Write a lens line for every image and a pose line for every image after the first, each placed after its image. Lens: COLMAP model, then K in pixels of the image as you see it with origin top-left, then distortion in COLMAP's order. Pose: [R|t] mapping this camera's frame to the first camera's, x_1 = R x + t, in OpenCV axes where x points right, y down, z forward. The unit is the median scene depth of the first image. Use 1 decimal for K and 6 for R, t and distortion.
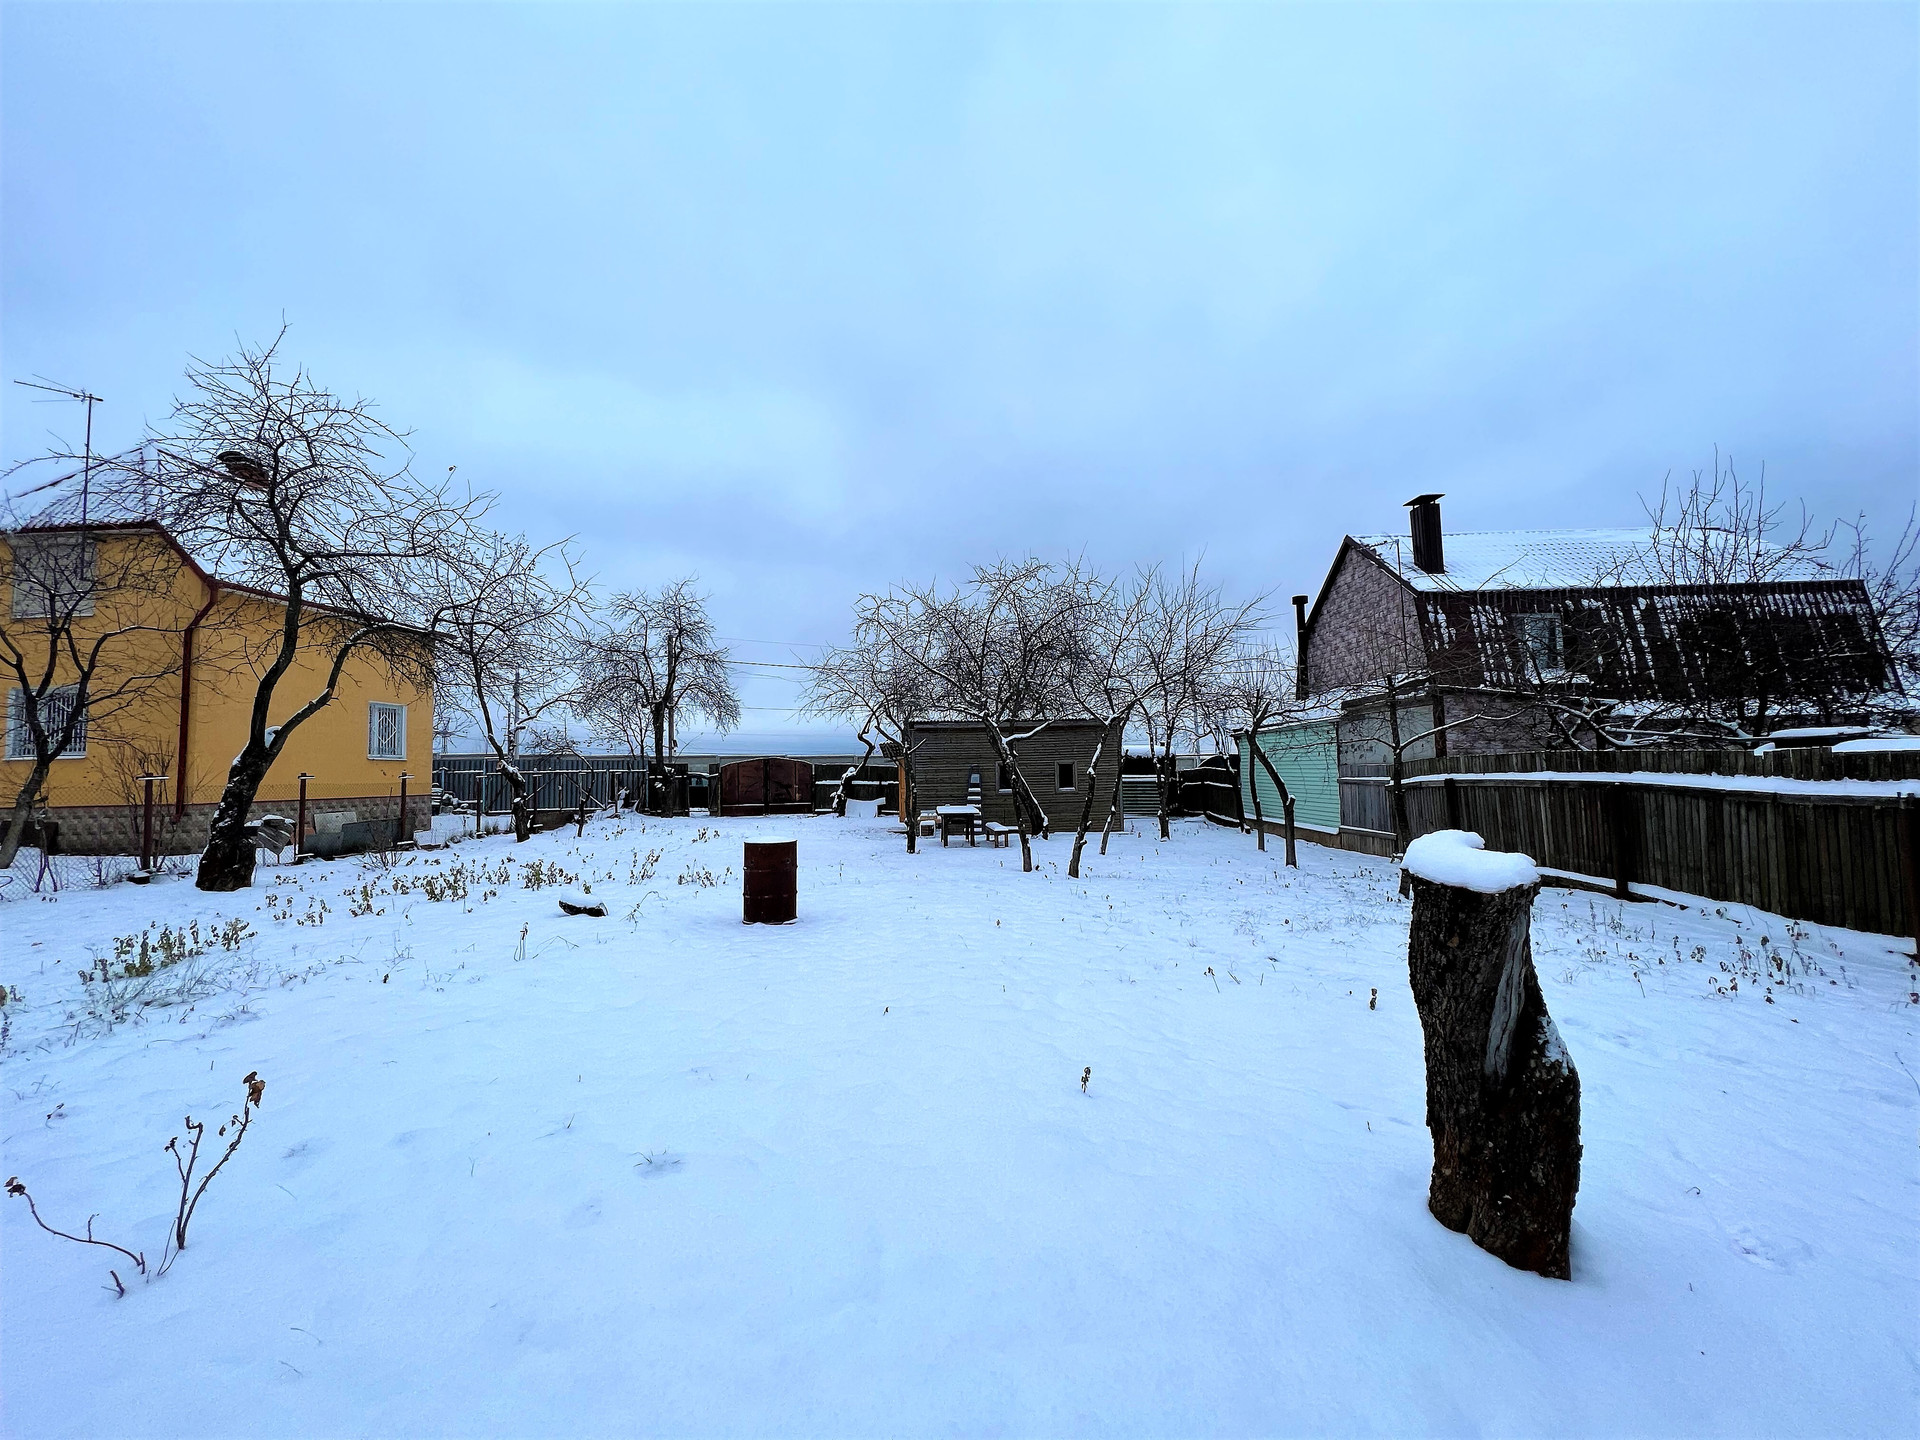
lens RADIAL K [[766.3, 0, 969.5], [0, 766.3, 724.8], [0, 0, 1]] dist [0.000095, -0.000312]
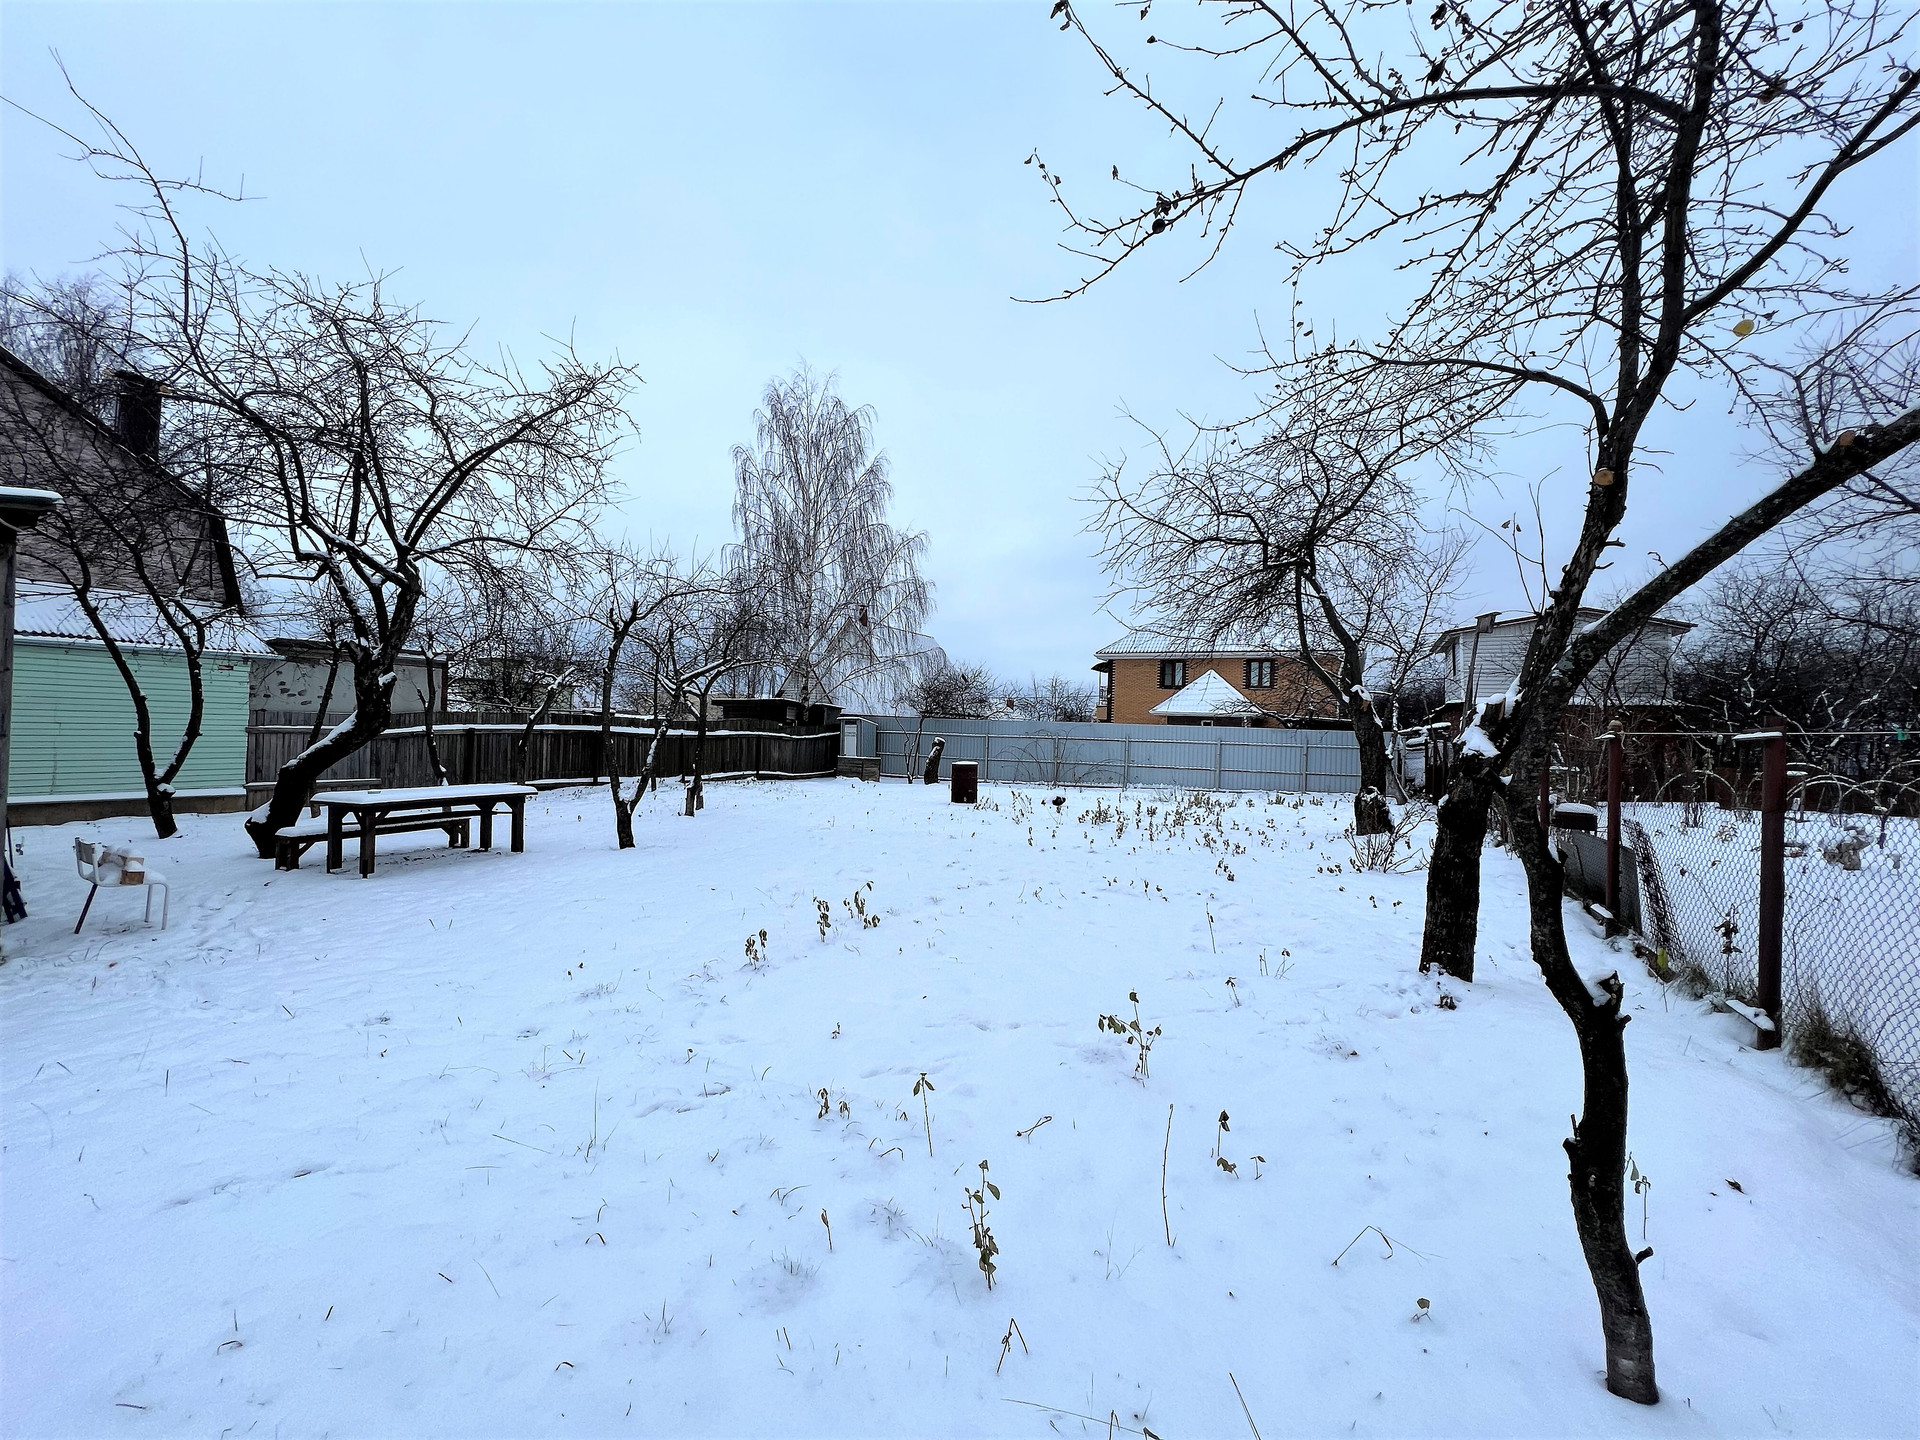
lens RADIAL K [[766.3, 0, 967.4], [0, 766.3, 721.6], [0, 0, 1]] dist [0.000095, -0.000312]
pose [[-0.883492, -0.001133, 0.468445, -0.588634], [-0.039099, 0.996686, -0.071331, 0.092462], [-0.466811, -0.081336, -0.880609, 1.362044]]
